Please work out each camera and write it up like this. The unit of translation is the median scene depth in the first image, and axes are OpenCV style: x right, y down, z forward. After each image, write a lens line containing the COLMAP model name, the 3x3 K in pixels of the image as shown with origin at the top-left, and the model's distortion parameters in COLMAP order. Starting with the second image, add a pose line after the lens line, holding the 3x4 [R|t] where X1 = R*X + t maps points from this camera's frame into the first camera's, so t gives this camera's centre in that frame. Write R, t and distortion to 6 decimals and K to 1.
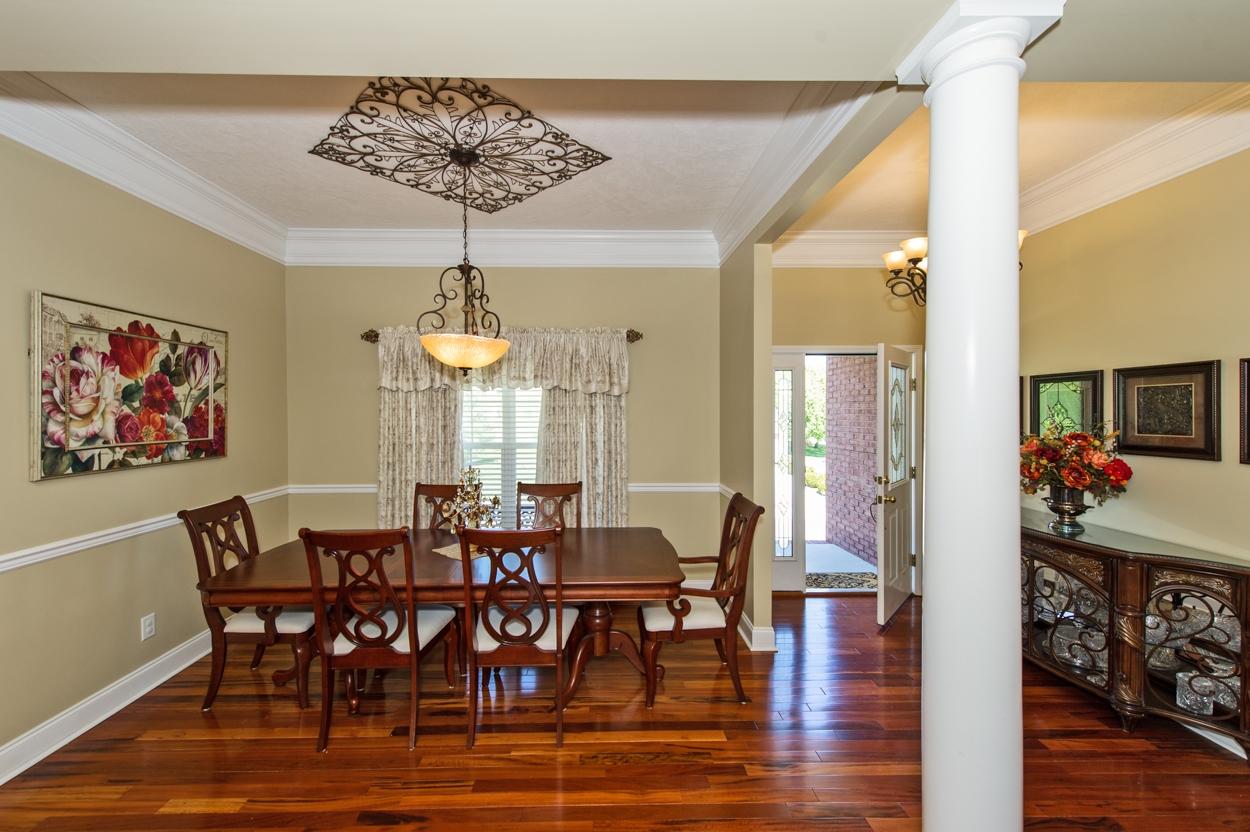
lens RADIAL K [[513.0, 0, 585.5], [0, 513.0, 413.5], [0, 0, 1]] dist [0.007655, -0.000727]
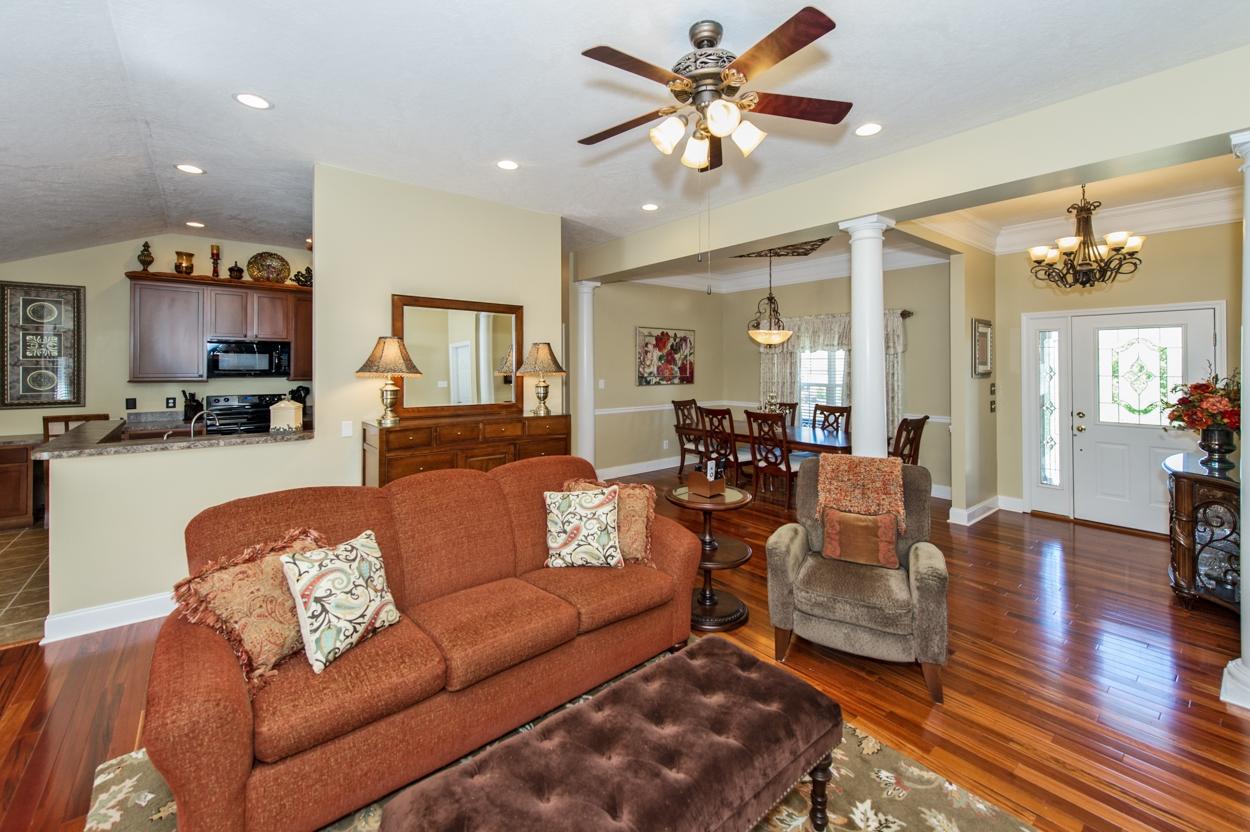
lens RADIAL K [[513.0, 0, 621.0], [0, 513.0, 357.9], [0, 0, 1]] dist [0.007655, -0.000727]
pose [[0.630406, -0.008228, -0.776222, 1.094238], [-0.004796, 0.999883, -0.014494, 0.002653], [0.776251, 0.012860, 0.630293, -0.881971]]
